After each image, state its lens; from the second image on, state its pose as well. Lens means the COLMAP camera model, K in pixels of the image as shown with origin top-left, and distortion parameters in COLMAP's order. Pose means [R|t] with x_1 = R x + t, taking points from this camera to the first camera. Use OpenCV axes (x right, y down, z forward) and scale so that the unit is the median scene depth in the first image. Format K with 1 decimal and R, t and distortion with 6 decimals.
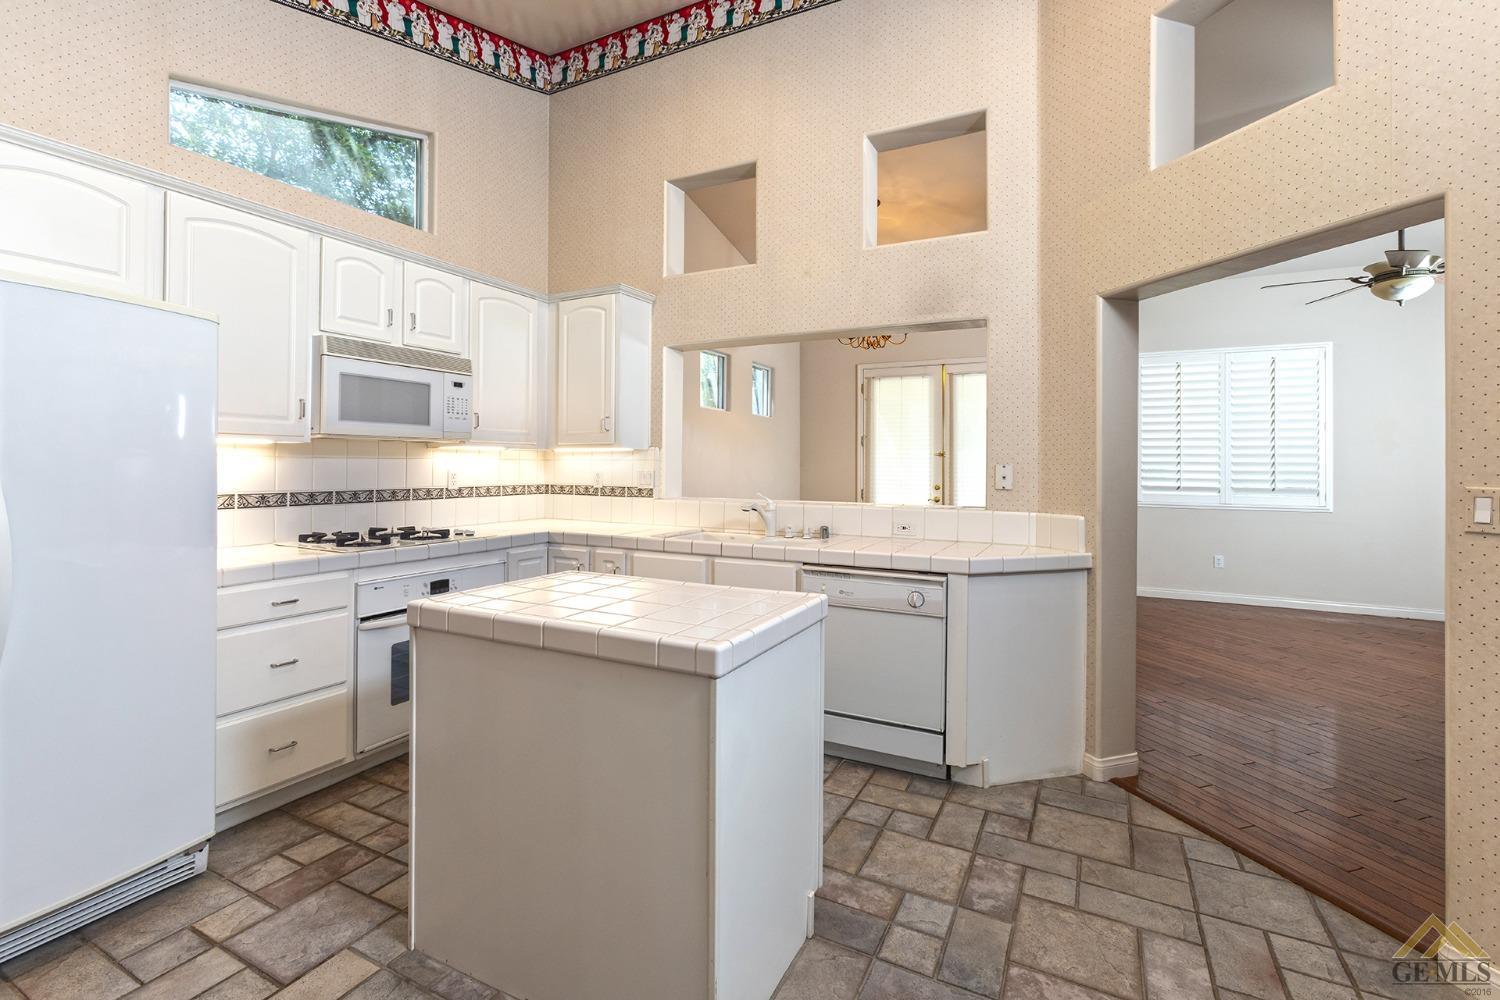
lens RADIAL K [[693.4, 0, 737.0], [0, 693.4, 470.4], [0, 0, 1]] dist [-0.023103, 0.014368]
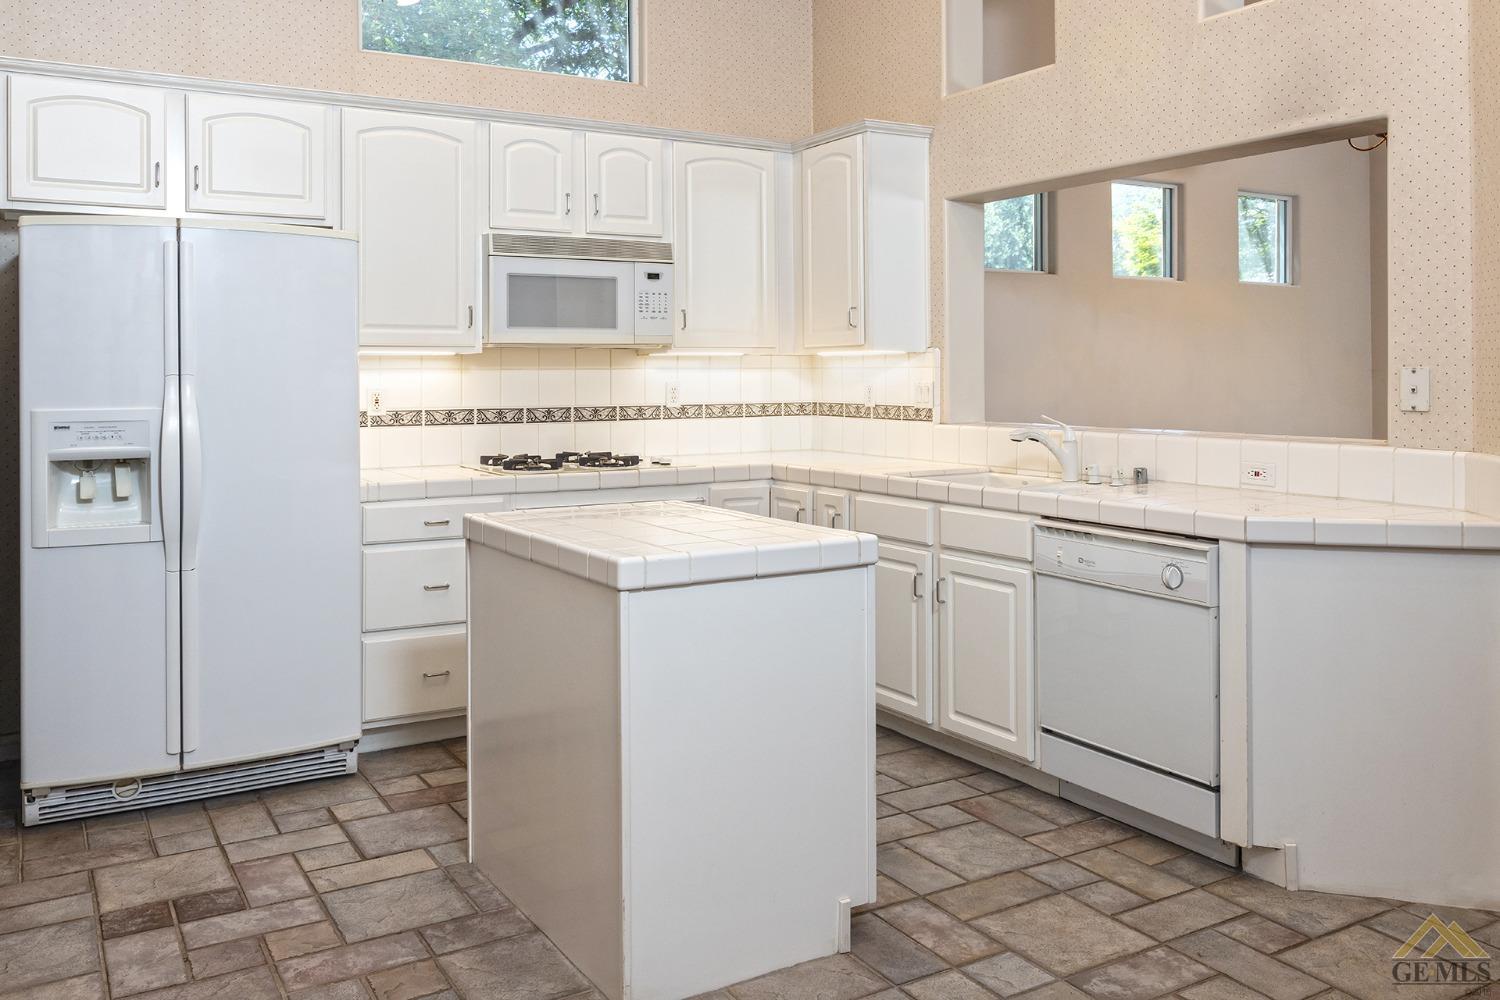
lens RADIAL K [[1272.8, 0, 754.1], [0, 1272.8, 397.9], [0, 0, 1]] dist [-0.001772, 0.006657]
pose [[0.848827, 0.000562, -0.528670, 0.536781], [0.005246, 0.999941, 0.009486, 0.004173], [0.528644, -0.010826, 0.848774, -0.216516]]
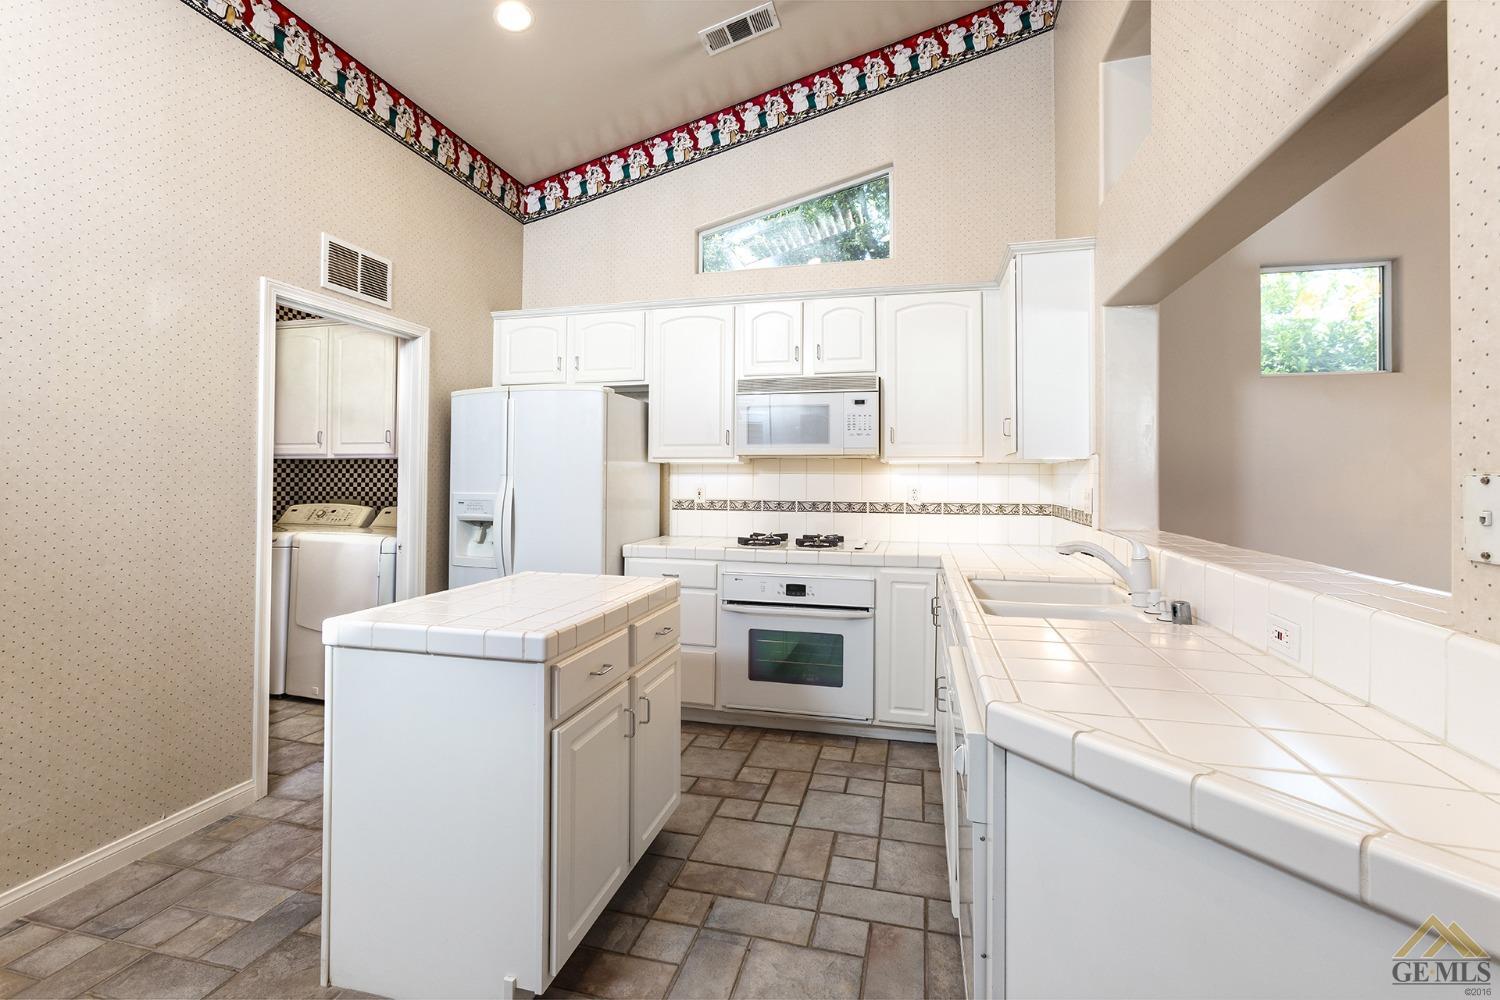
lens RADIAL K [[703.6, 0, 757.2], [0, 703.6, 478.0], [0, 0, 1]] dist [-0.038020, 0.019688]
pose [[0.204933, -0.004727, -0.978765, 0.667842], [-0.011955, 0.999902, -0.007332, -0.001054], [0.978703, 0.013203, 0.204856, 0.719356]]
